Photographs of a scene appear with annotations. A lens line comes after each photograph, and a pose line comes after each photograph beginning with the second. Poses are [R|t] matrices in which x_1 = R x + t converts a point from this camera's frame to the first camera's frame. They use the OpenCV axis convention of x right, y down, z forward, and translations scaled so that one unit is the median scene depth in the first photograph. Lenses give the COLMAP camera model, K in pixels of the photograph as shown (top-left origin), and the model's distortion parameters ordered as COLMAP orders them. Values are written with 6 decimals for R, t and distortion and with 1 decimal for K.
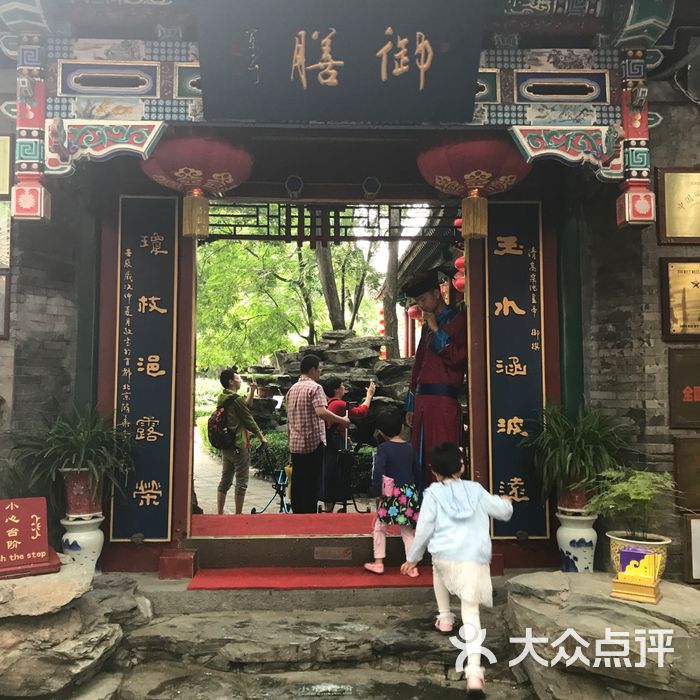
lens RADIAL K [[787.4, 0, 337.5], [0, 787.4, 356.2], [0, 0, 1]] dist [-0.013638, 0.000000]
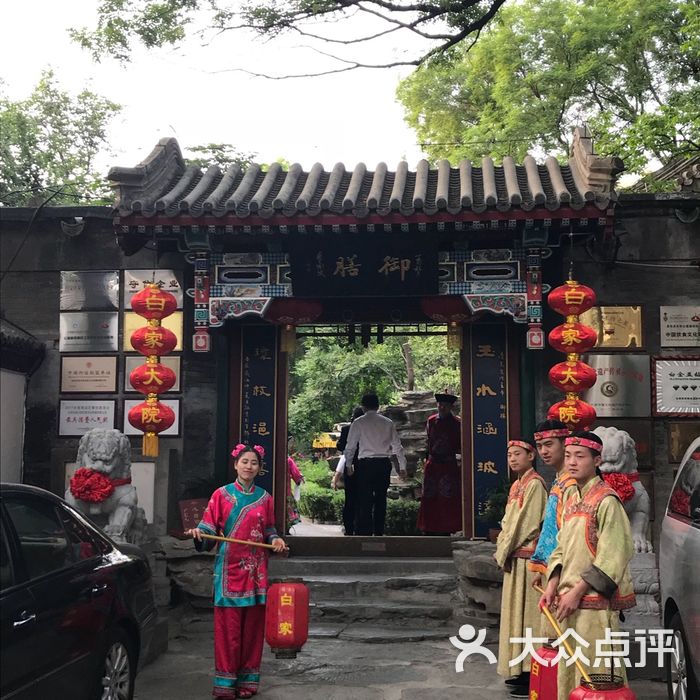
lens RADIAL K [[870.2, 0, 327.8], [0, 870.2, 349.2], [0, 0, 1]] dist [0.028524, 0.000000]
pose [[0.991997, -0.014169, -0.125467, 0.162727], [0.005095, 0.997366, -0.072354, -0.027284], [0.126162, 0.071136, 0.989456, -0.985887]]
